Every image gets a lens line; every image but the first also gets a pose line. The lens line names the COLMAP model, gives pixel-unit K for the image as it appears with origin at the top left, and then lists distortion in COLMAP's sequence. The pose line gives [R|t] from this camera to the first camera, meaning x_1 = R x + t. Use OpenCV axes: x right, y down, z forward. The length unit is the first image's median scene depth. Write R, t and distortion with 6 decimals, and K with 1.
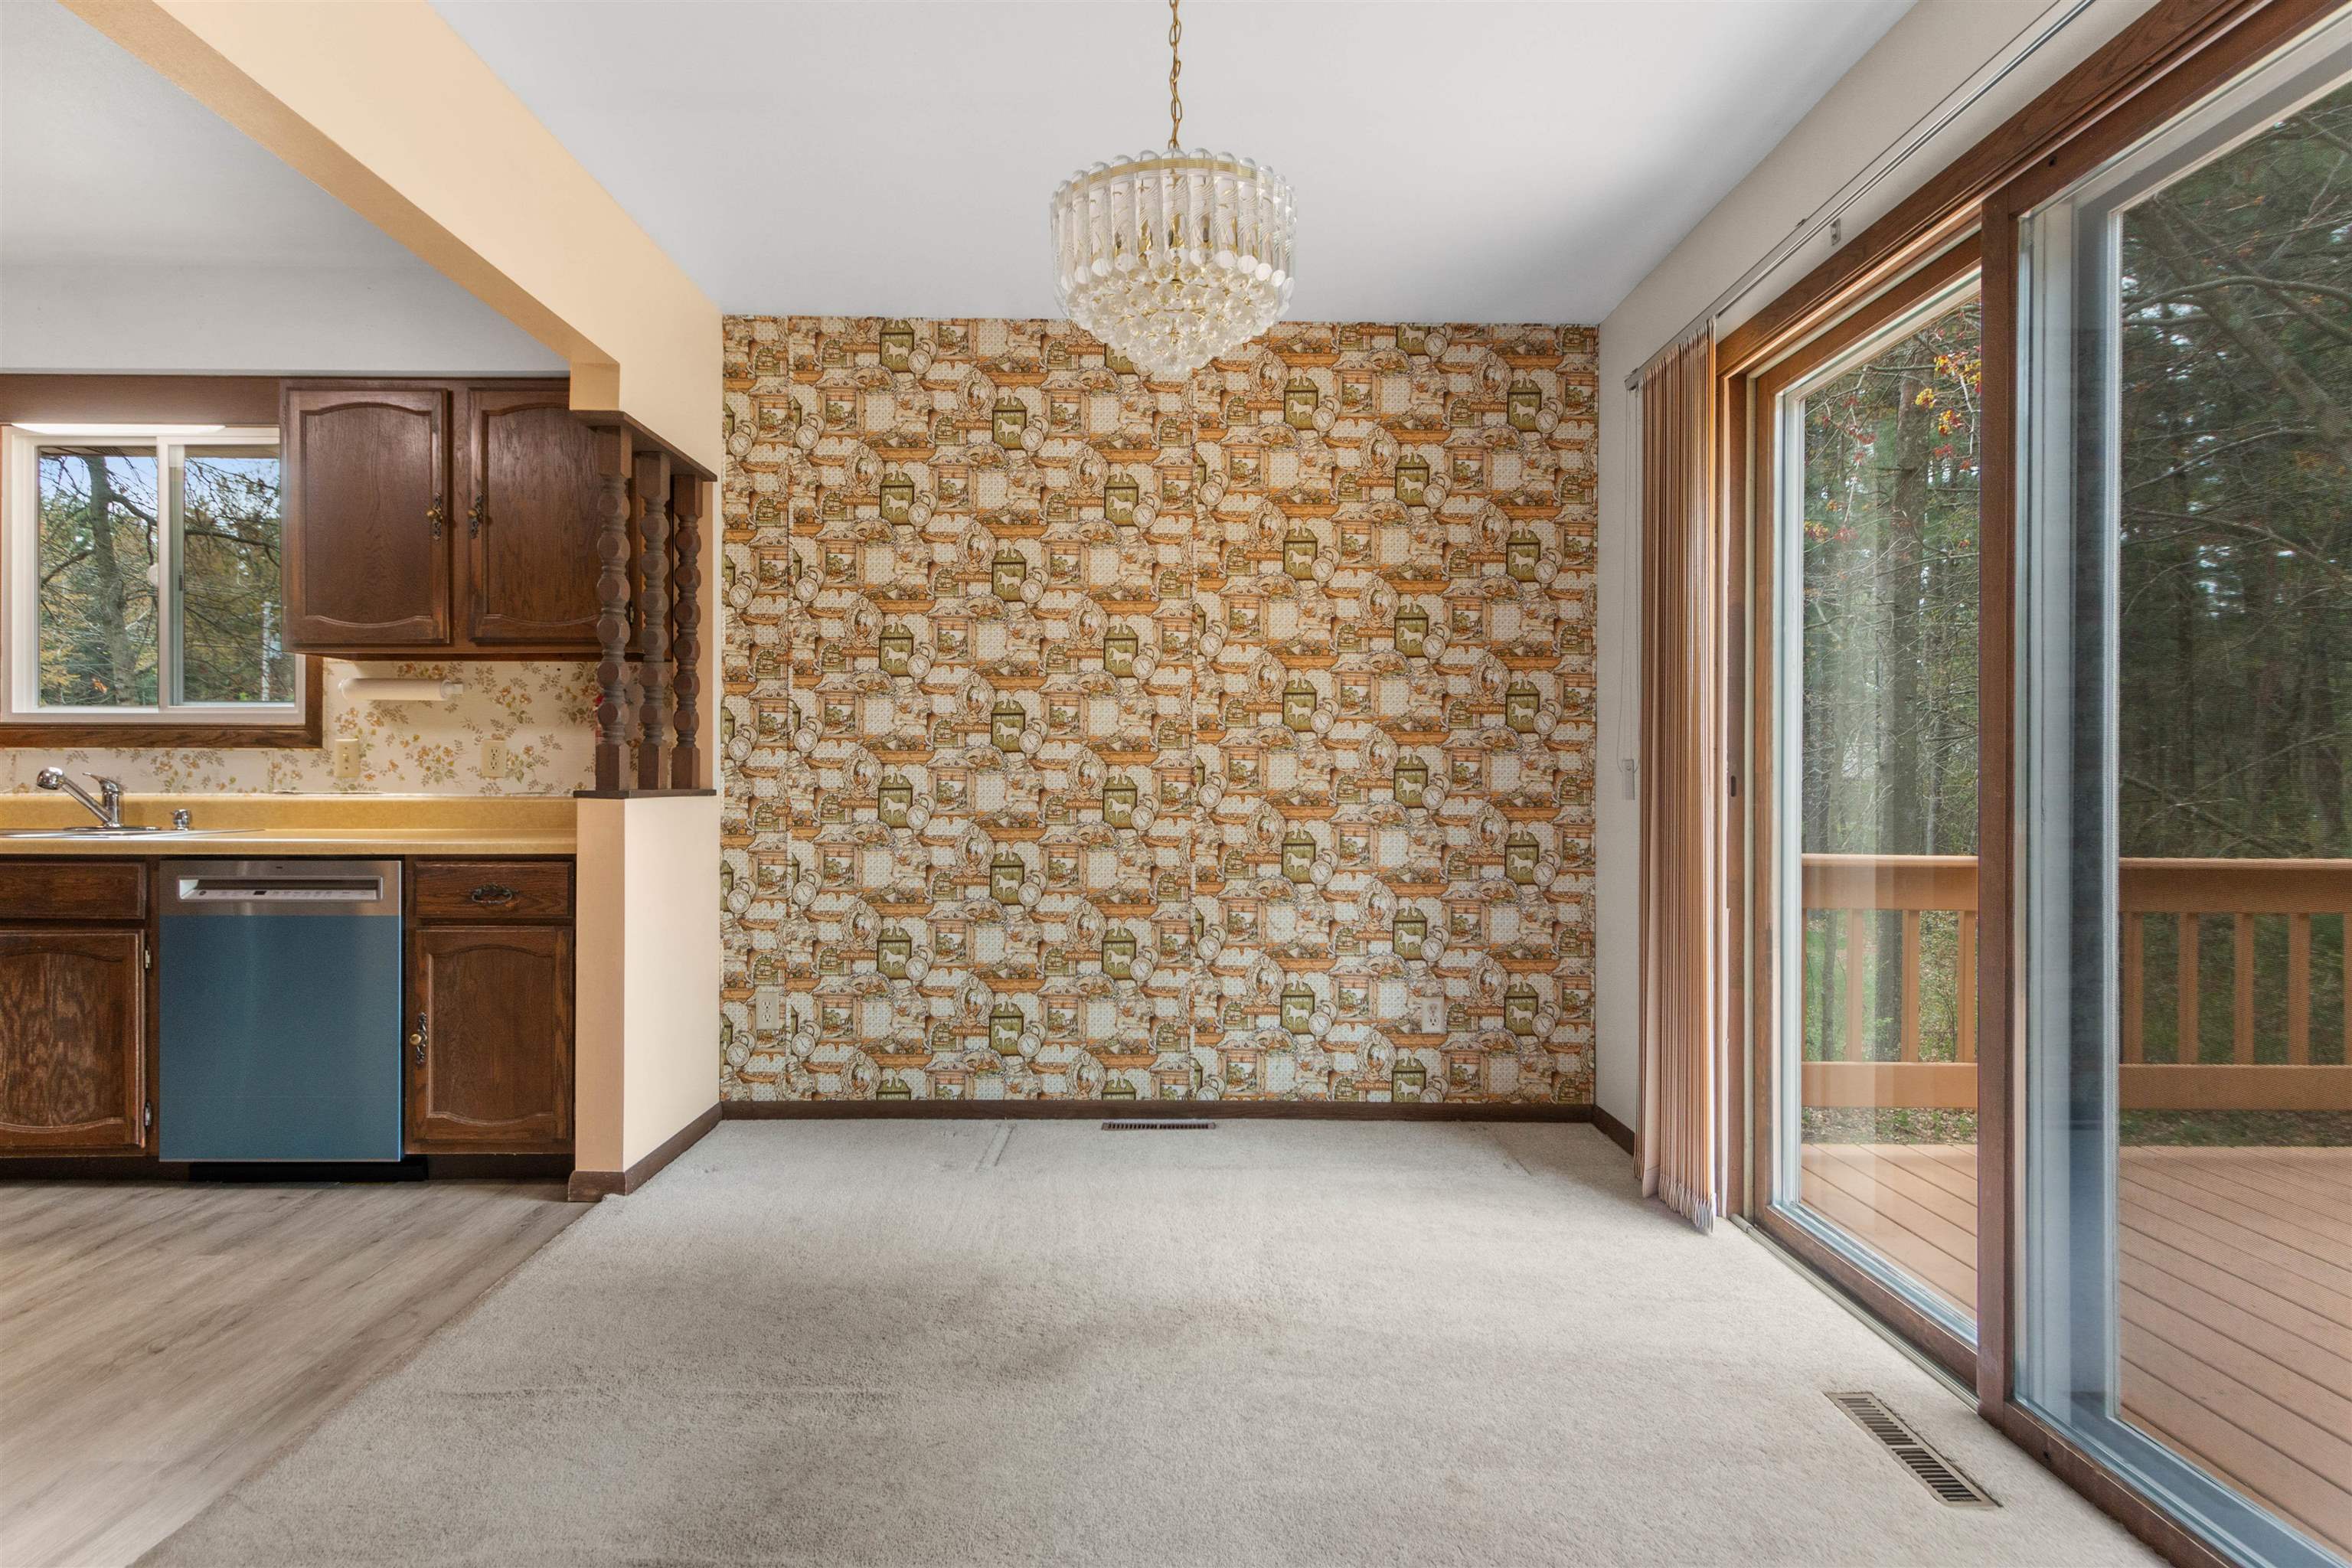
lens RADIAL K [[1225.4, 0, 1172.4], [0, 1225.4, 777.2], [0, 0, 1]] dist [0.005710, -0.002454]
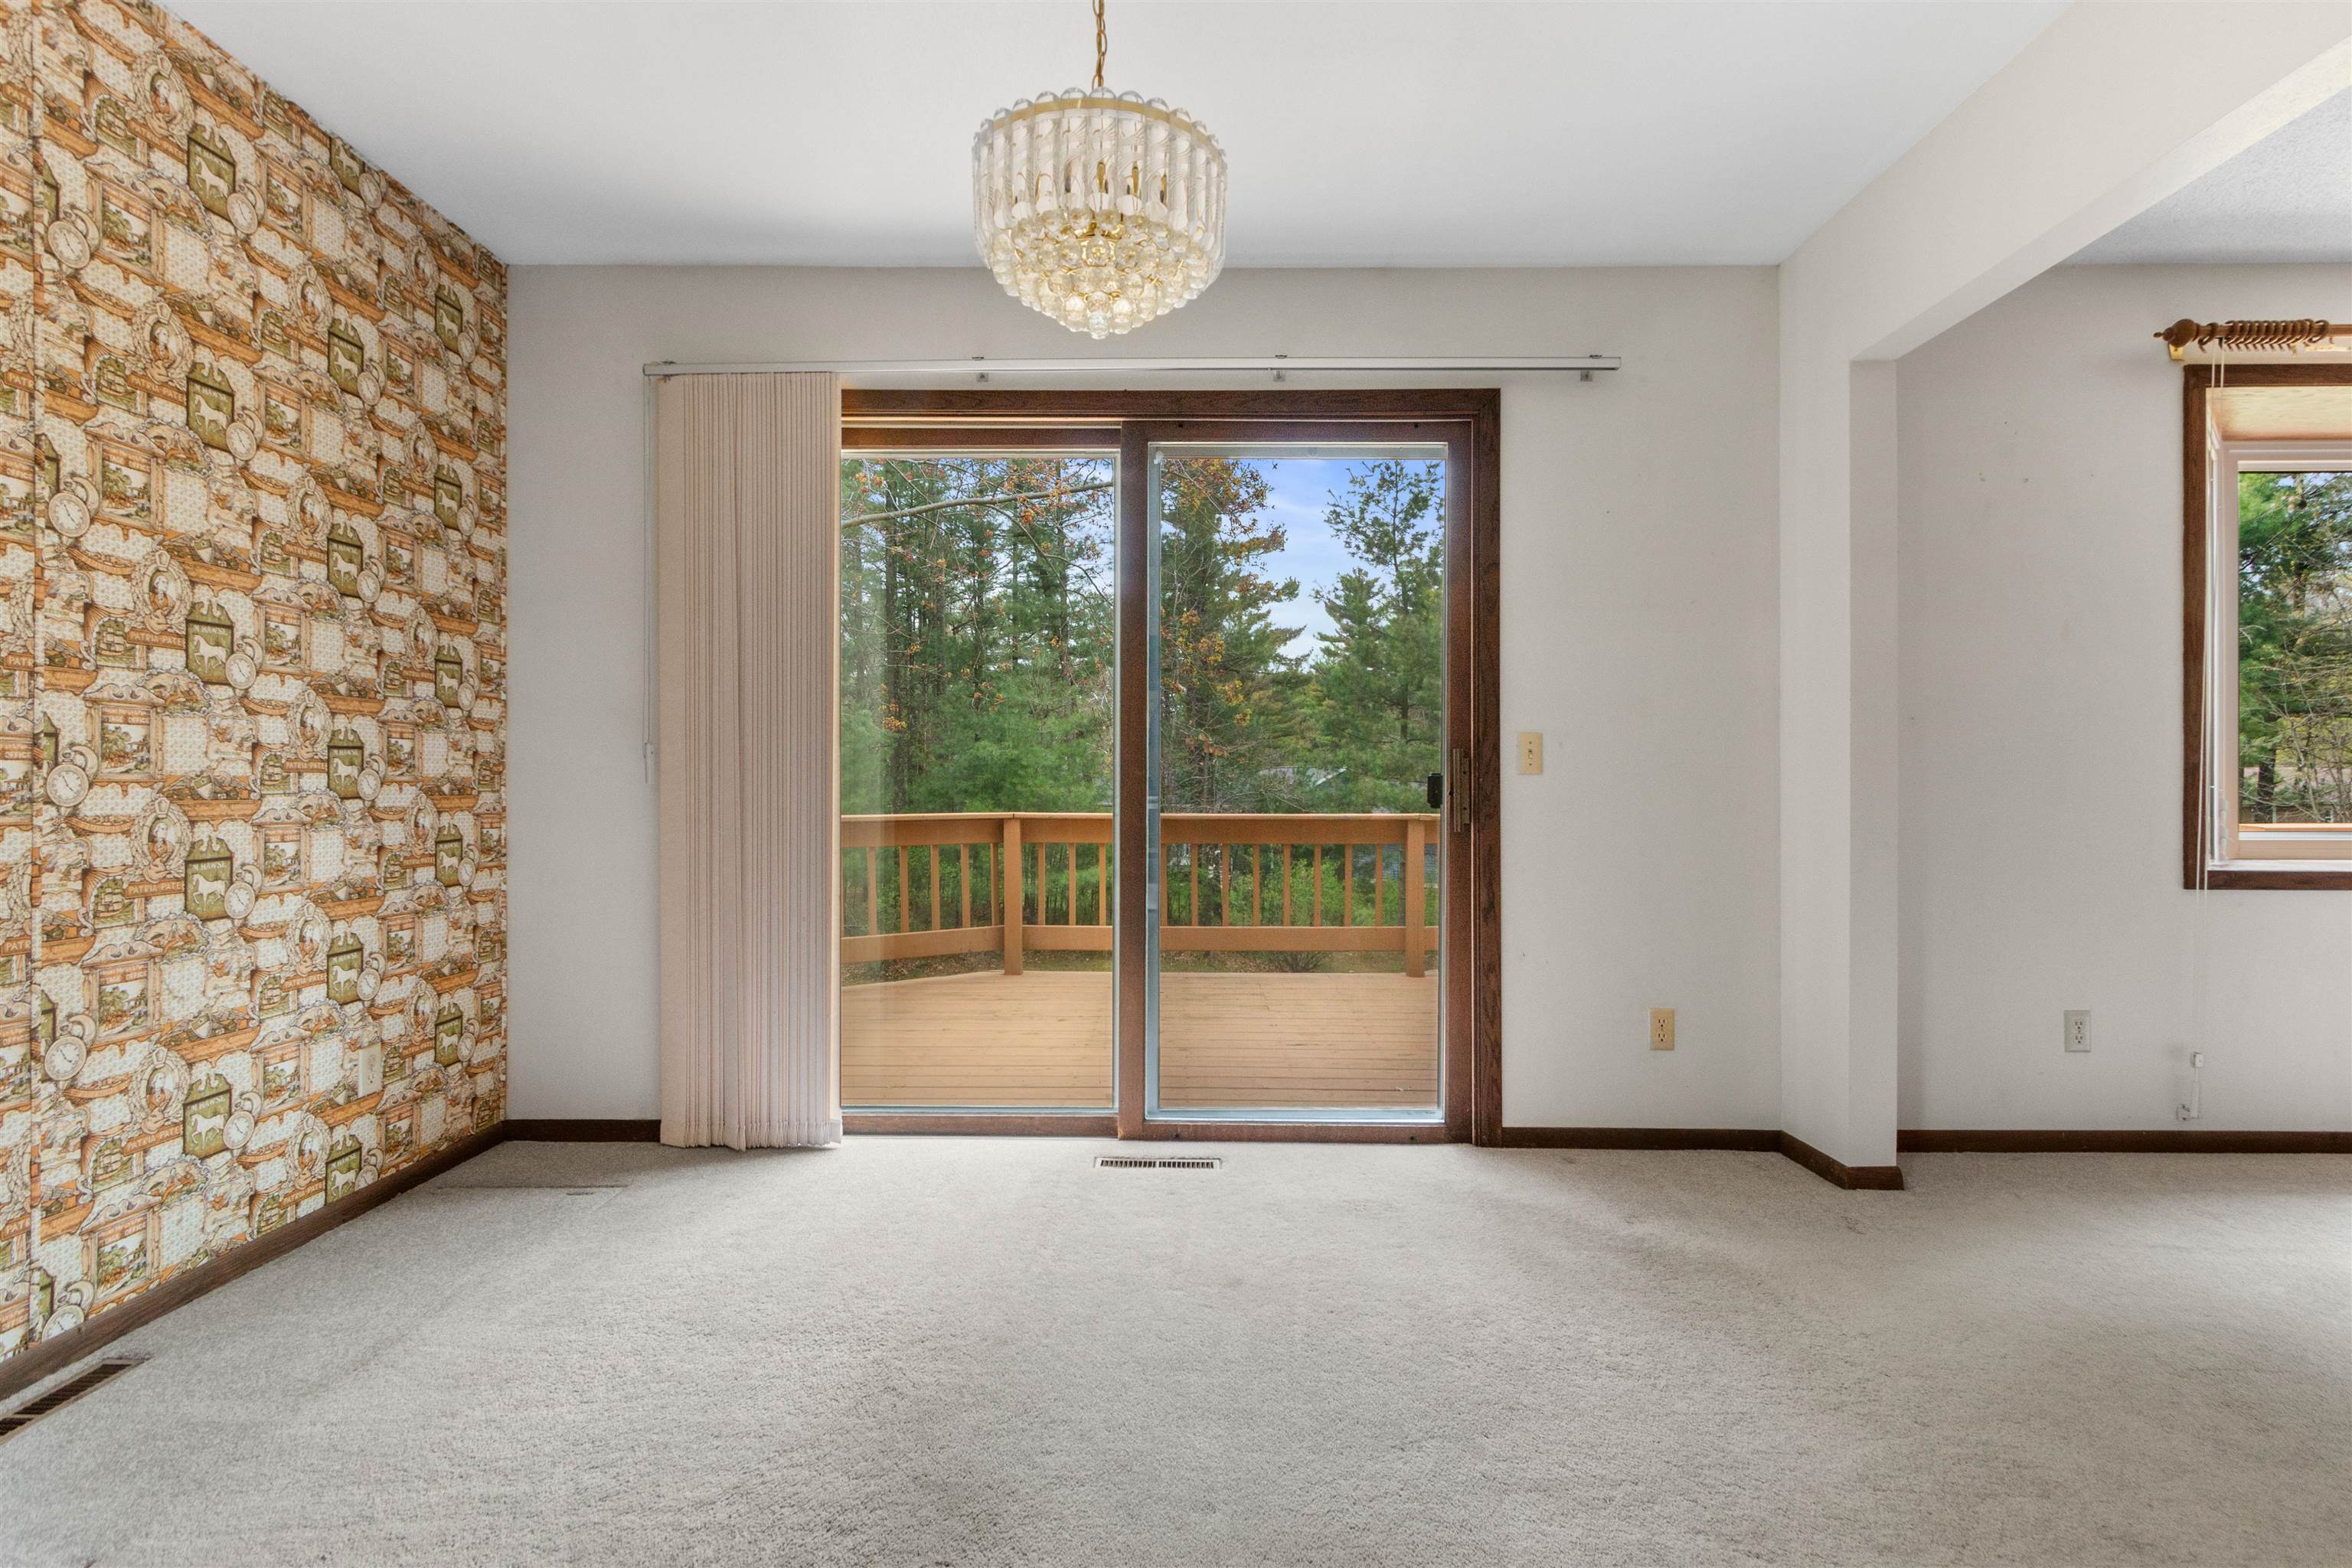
lens RADIAL K [[1090.7, 0, 1176.7], [0, 1090.7, 778.8], [0, 0, 1]] dist [0.001316, -0.002252]
pose [[0.026194, -0.003533, 0.999651, -0.456745], [-0.001974, 0.999992, 0.003586, 0.009531], [-0.999655, -0.002067, 0.026187, 0.486749]]
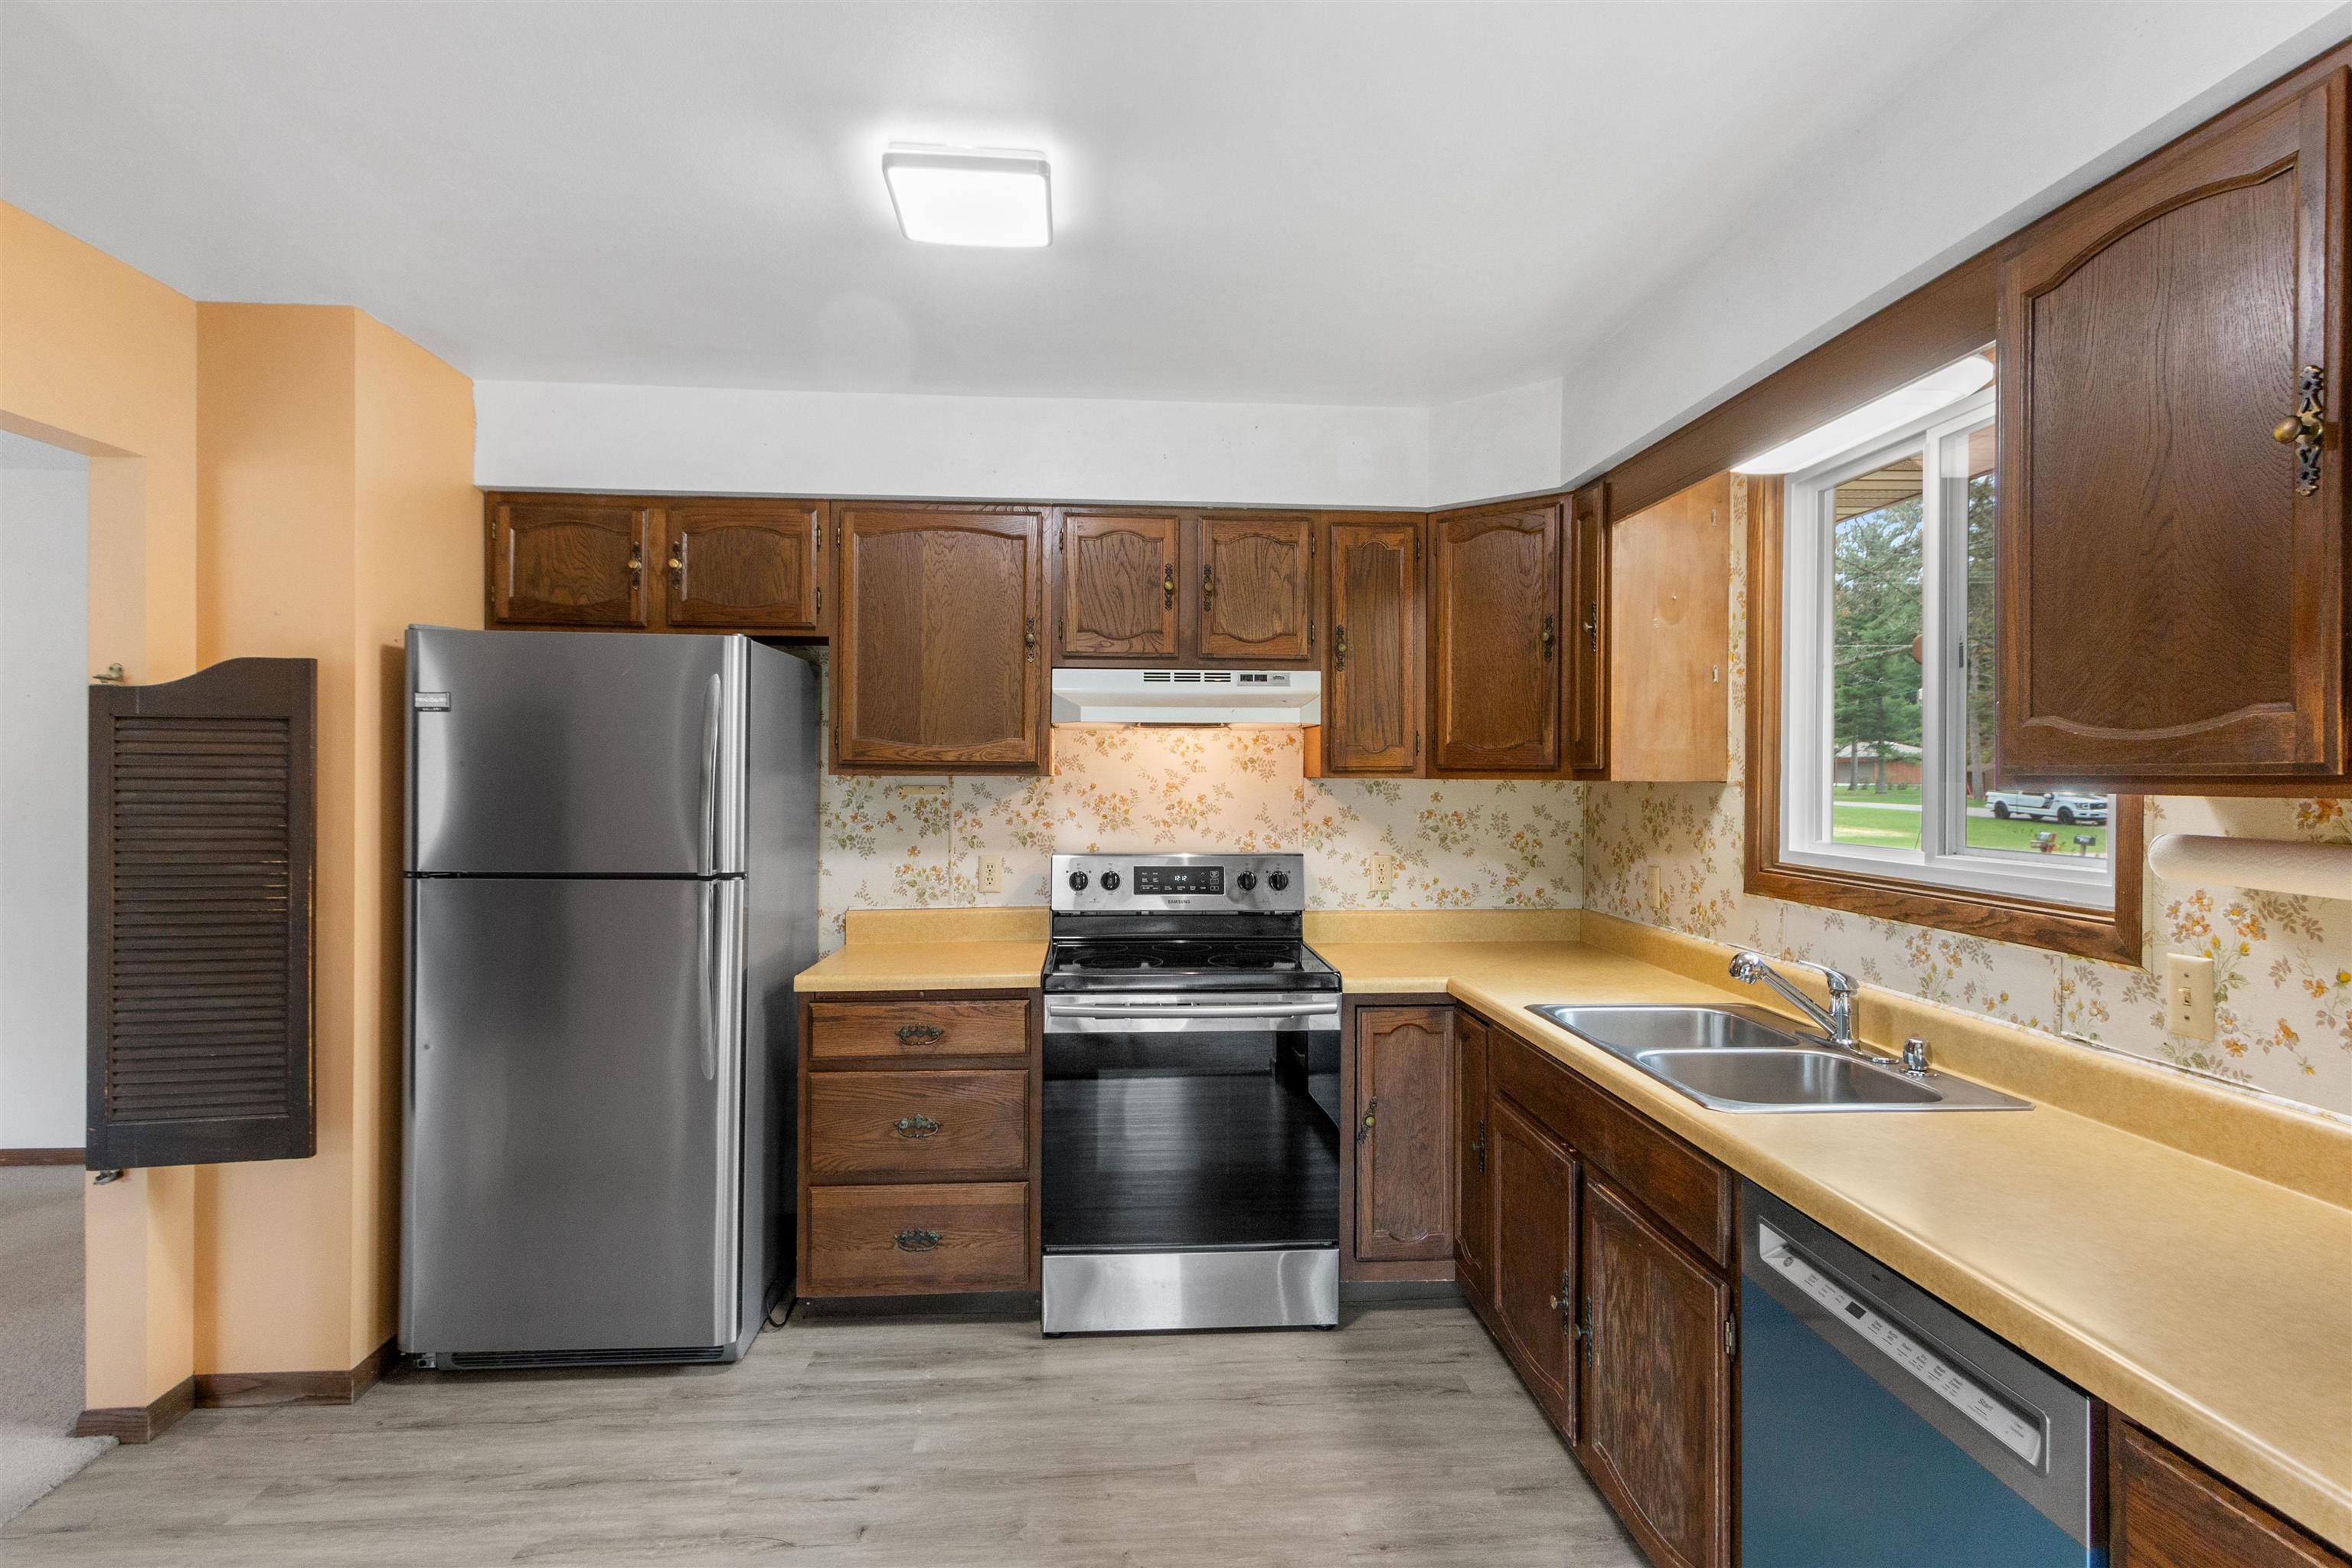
lens RADIAL K [[1175.1, 0, 1175.8], [0, 1175.1, 781.3], [0, 0, 1]] dist [0.016221, -0.002426]
pose [[0.047350, 0.006403, -0.998858, -0.236228], [-0.002436, 0.999977, 0.006295, -0.099808], [0.998875, 0.002135, 0.047364, 0.589745]]
